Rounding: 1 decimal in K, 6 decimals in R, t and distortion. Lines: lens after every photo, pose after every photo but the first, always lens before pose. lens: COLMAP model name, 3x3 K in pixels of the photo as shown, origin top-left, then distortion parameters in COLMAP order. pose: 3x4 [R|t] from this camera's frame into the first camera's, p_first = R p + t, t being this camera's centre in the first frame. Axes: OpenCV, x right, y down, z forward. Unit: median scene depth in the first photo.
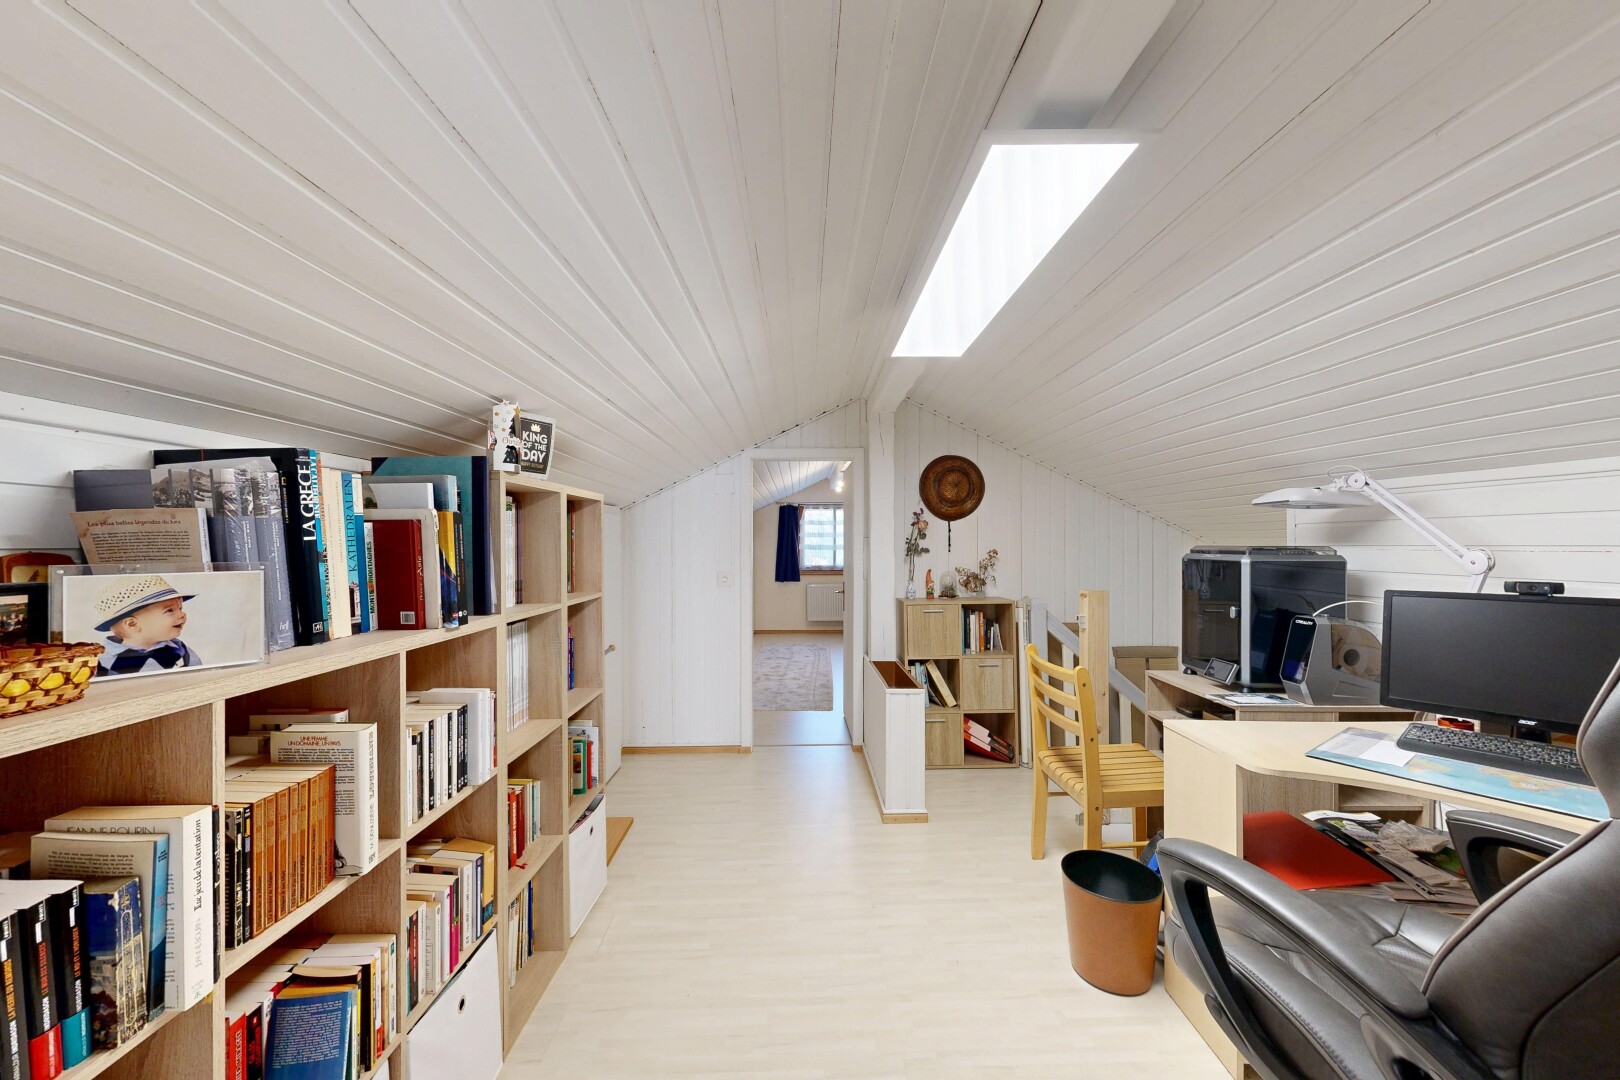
lens RADIAL K [[602.0, 0, 804.4], [0, 602.0, 541.6], [0, 0, 1]] dist [-0.000521, -0.000192]
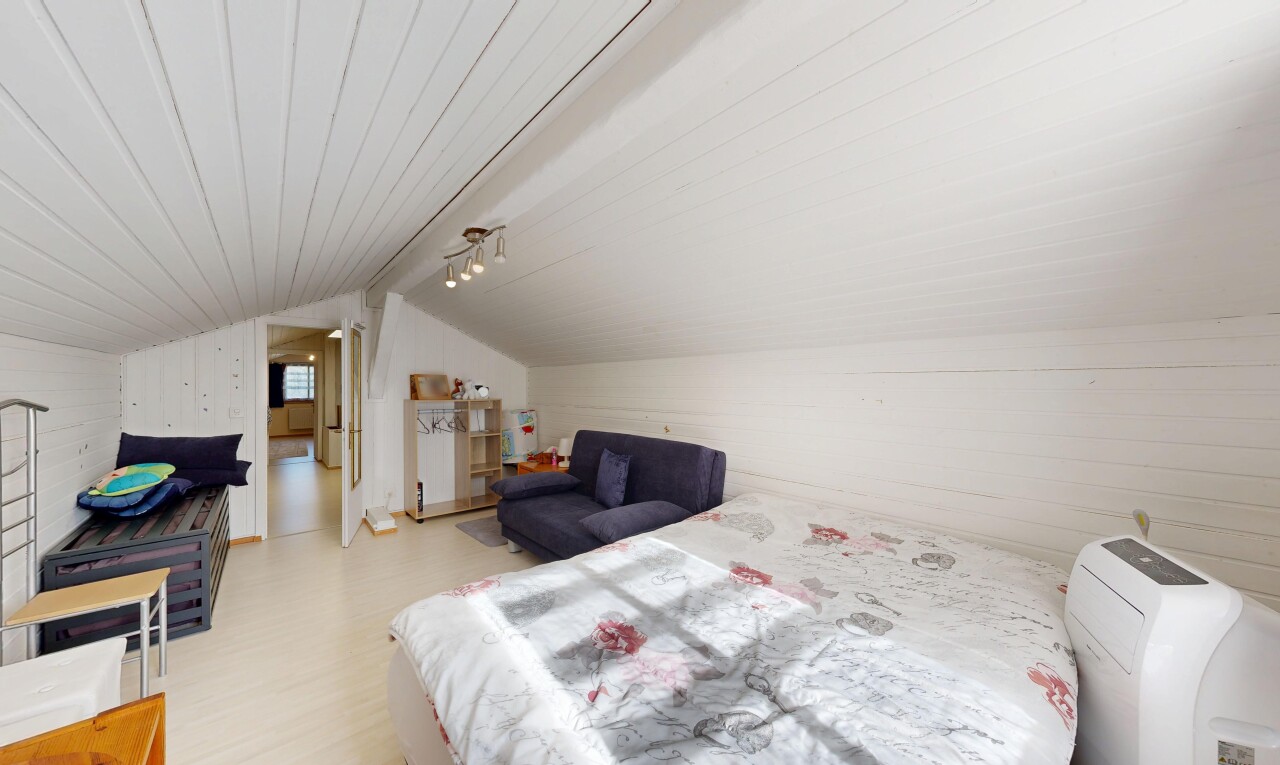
lens RADIAL K [[436.4, 0, 638.7], [0, 436.4, 383.6], [0, 0, 1]] dist [-0.000631, -0.000161]
pose [[0.762901, 0.006982, 0.646478, -0.038816], [-0.007304, 0.999971, -0.002182, -0.007362], [-0.646475, -0.003057, 0.762929, -0.620229]]
